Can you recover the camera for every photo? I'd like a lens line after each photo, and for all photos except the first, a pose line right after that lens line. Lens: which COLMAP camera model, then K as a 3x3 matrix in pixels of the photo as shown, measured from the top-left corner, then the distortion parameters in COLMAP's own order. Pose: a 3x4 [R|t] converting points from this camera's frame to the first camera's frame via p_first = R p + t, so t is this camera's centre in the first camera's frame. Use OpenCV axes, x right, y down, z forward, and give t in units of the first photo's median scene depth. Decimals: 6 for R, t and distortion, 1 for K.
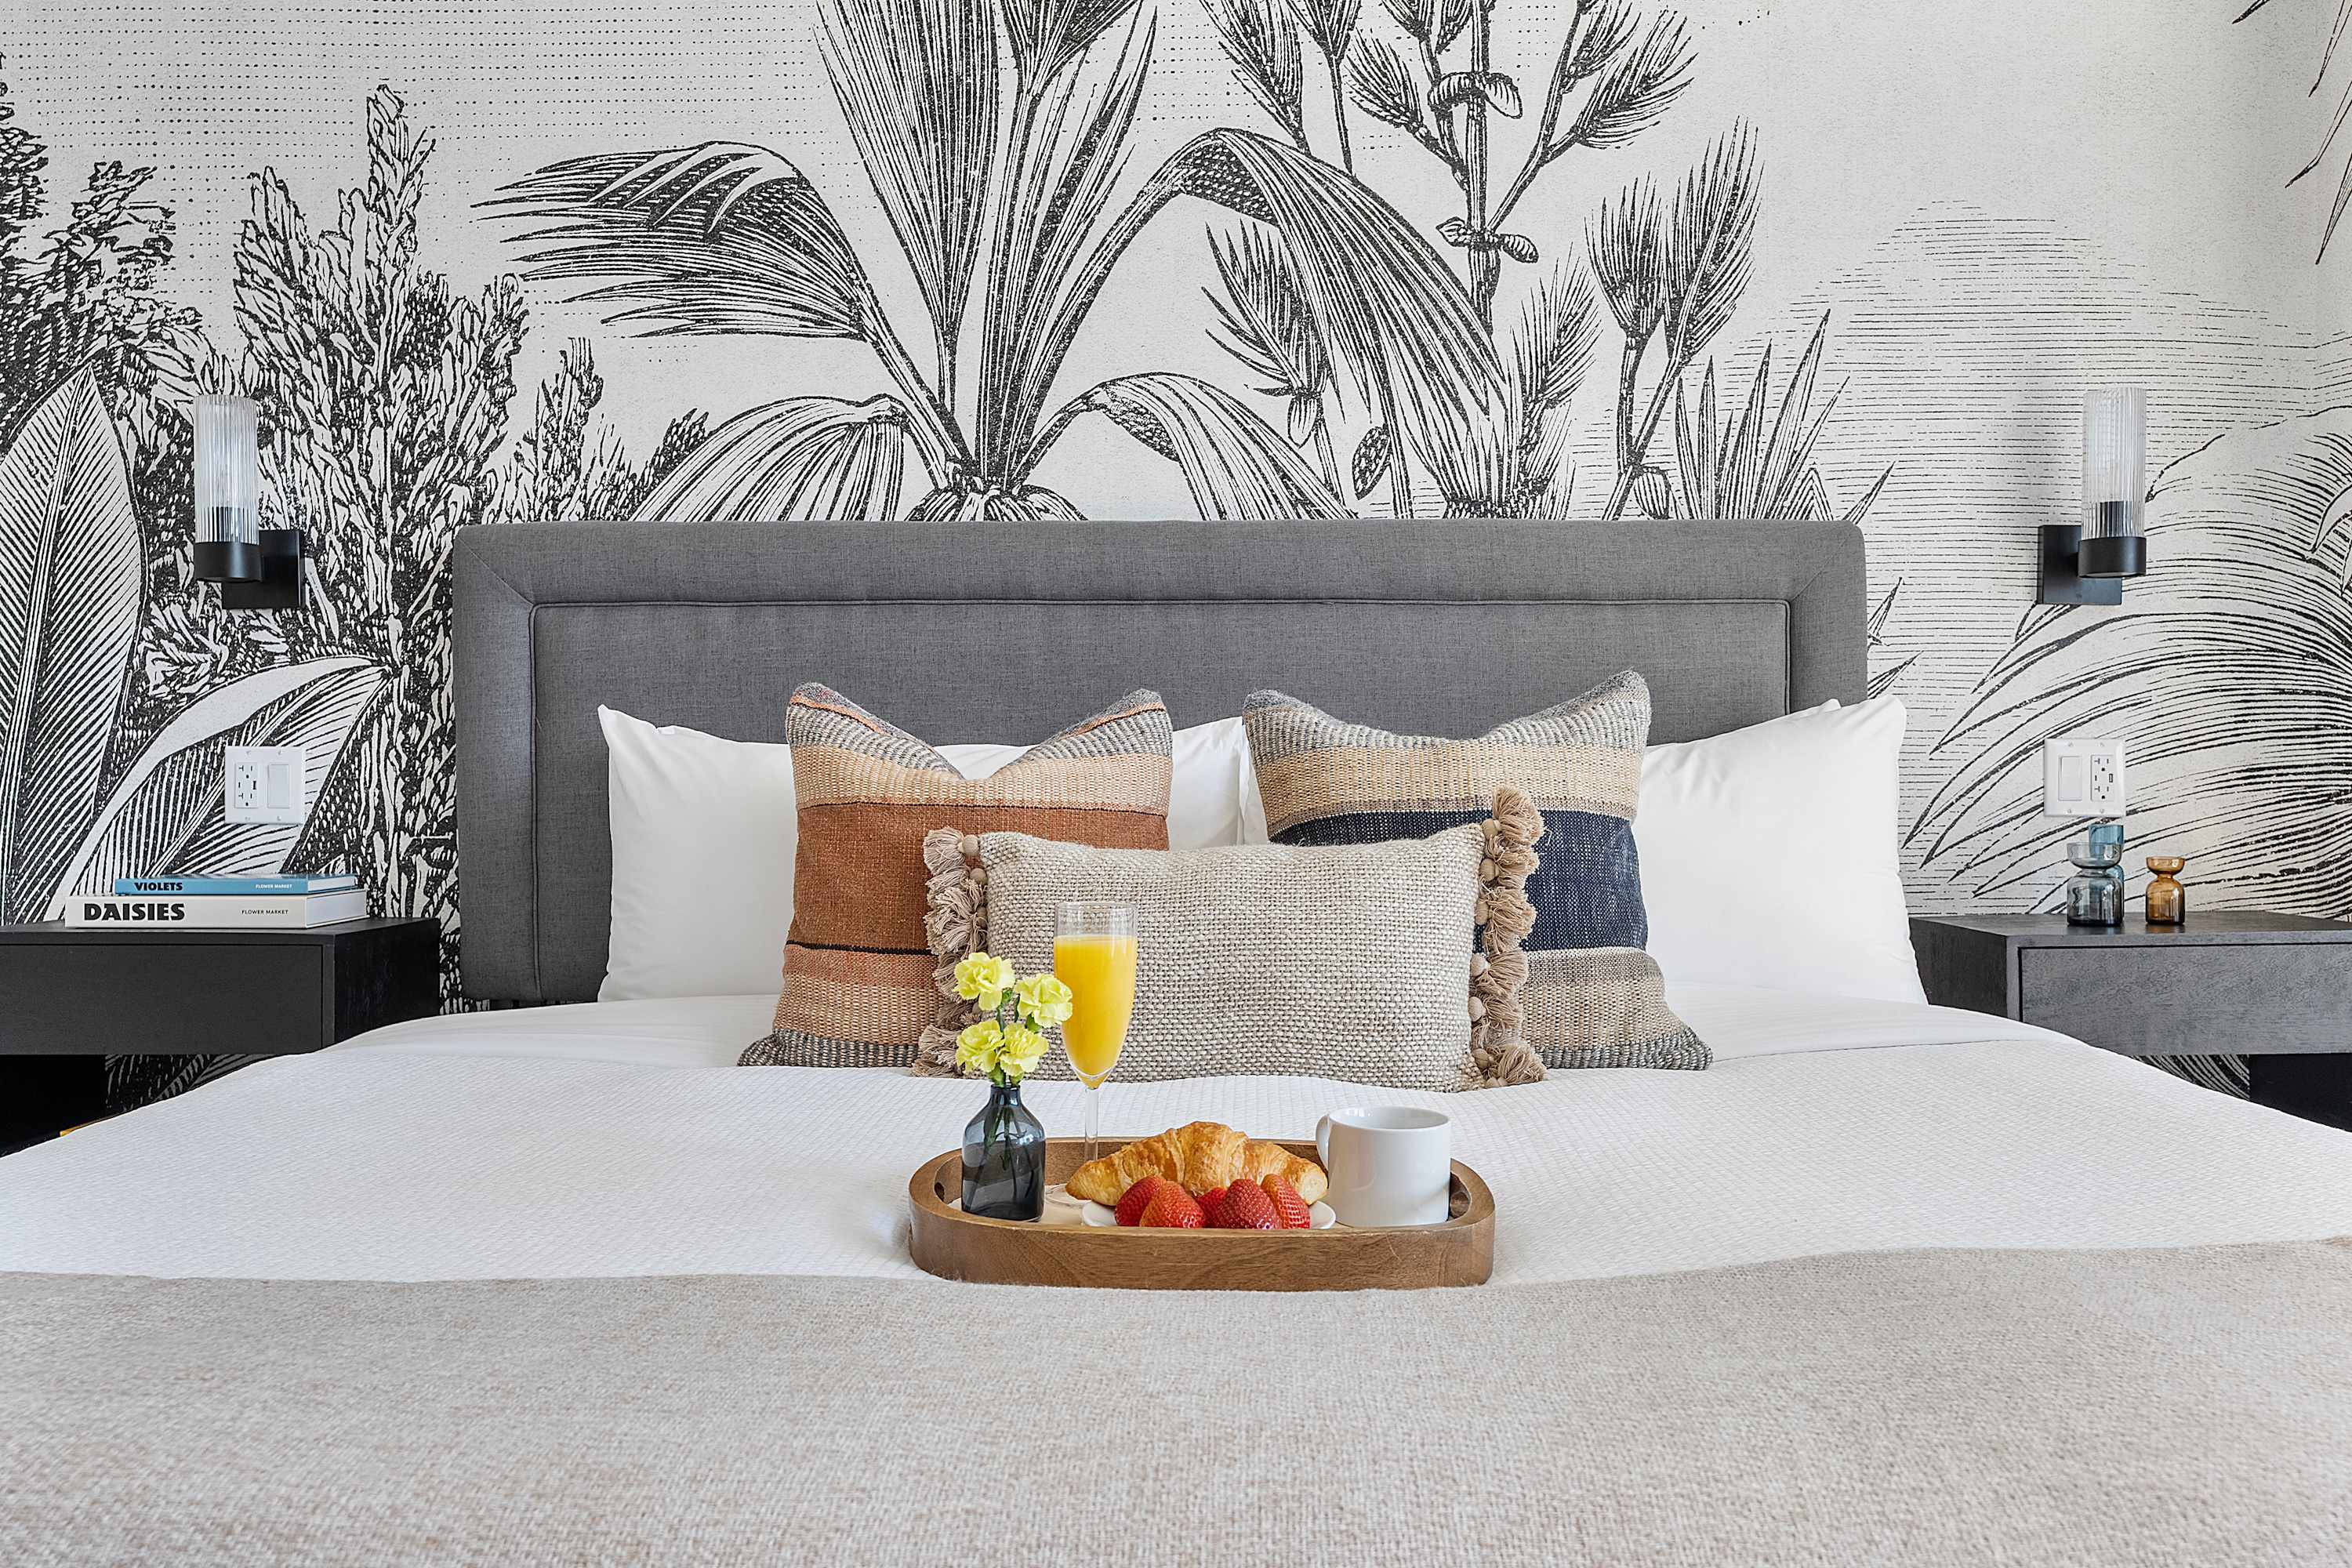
lens RADIAL K [[1878.7, 0, 1179.8], [0, 1878.7, 783.5], [0, 0, 1]] dist [0.001941, 0.001458]
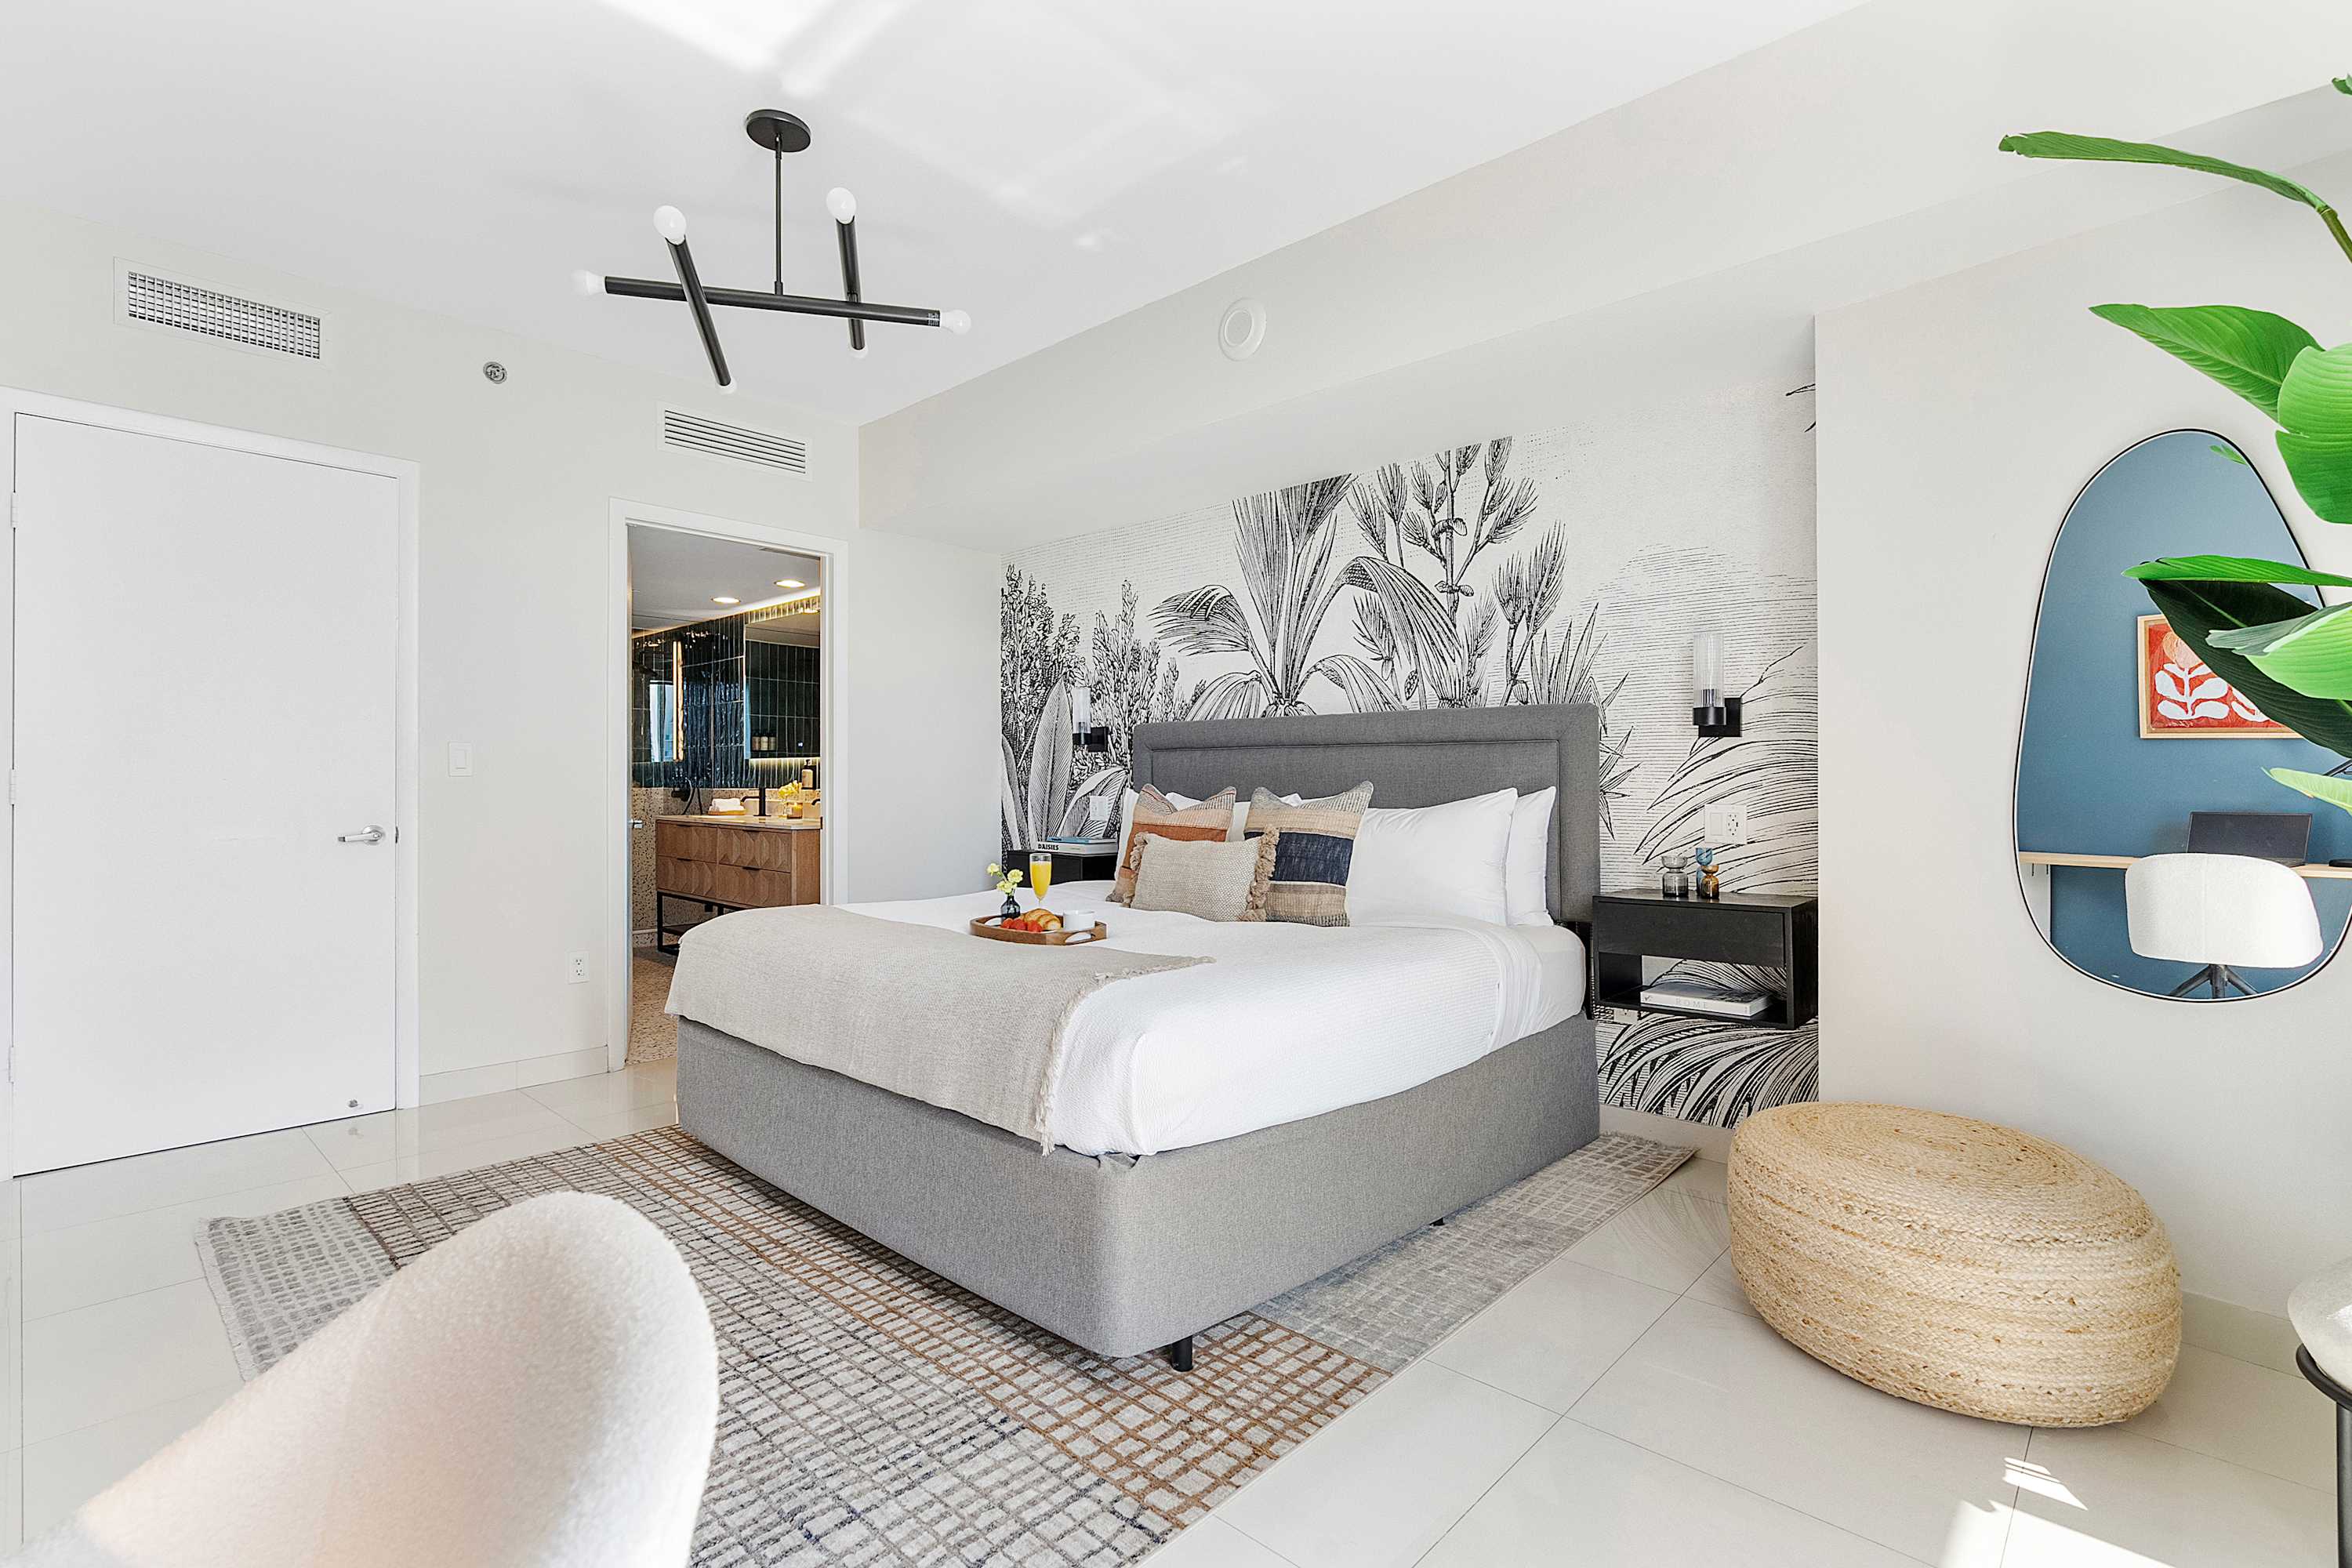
lens RADIAL K [[1067.8, 0, 1182.5], [0, 1067.8, 784.6], [0, 0, 1]] dist [-0.002090, 0.000253]
pose [[0.742600, 0.006146, -0.669707, 0.809618], [-0.005975, 0.999979, 0.002552, -0.044020], [0.669709, 0.002106, 0.742621, -0.226175]]
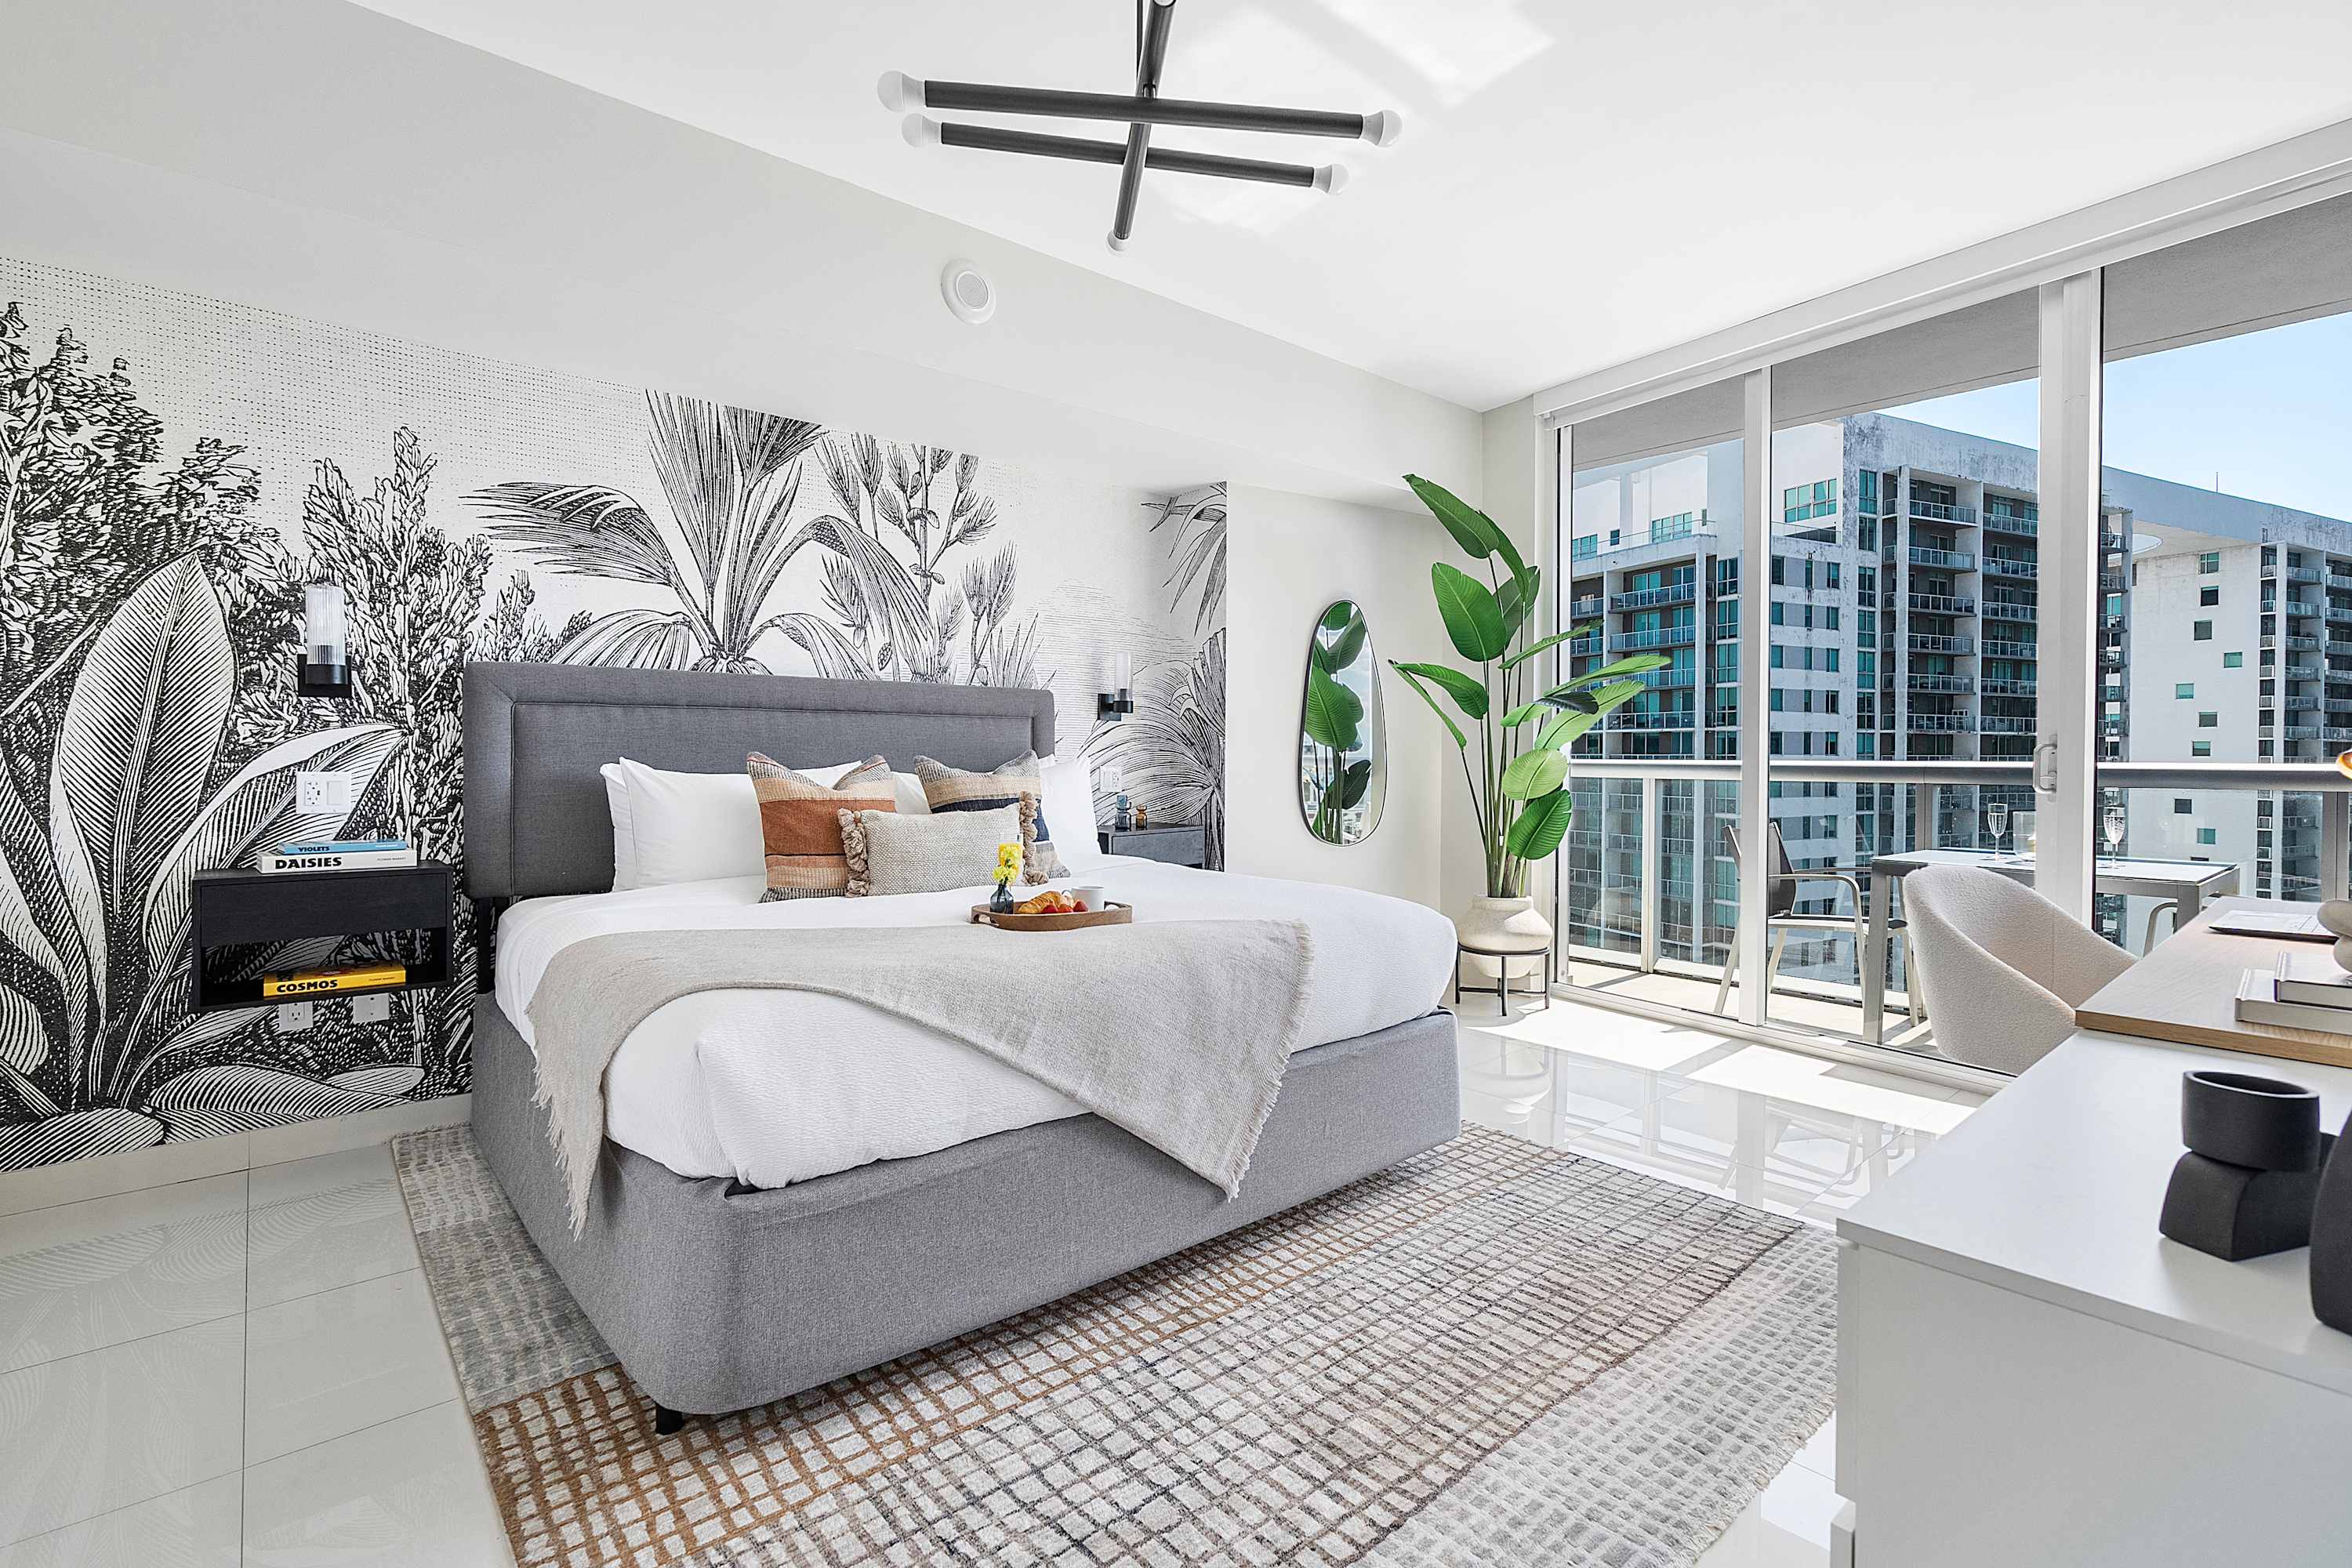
lens RADIAL K [[1069.8, 0, 1175.6], [0, 1069.8, 765.1], [0, 0, 1]] dist [-0.005149, 0.000123]
pose [[0.753775, -0.001749, 0.657130, -0.547233], [-0.003159, 0.999975, 0.006284, -0.035571], [-0.657125, -0.006813, 0.753751, -0.339378]]
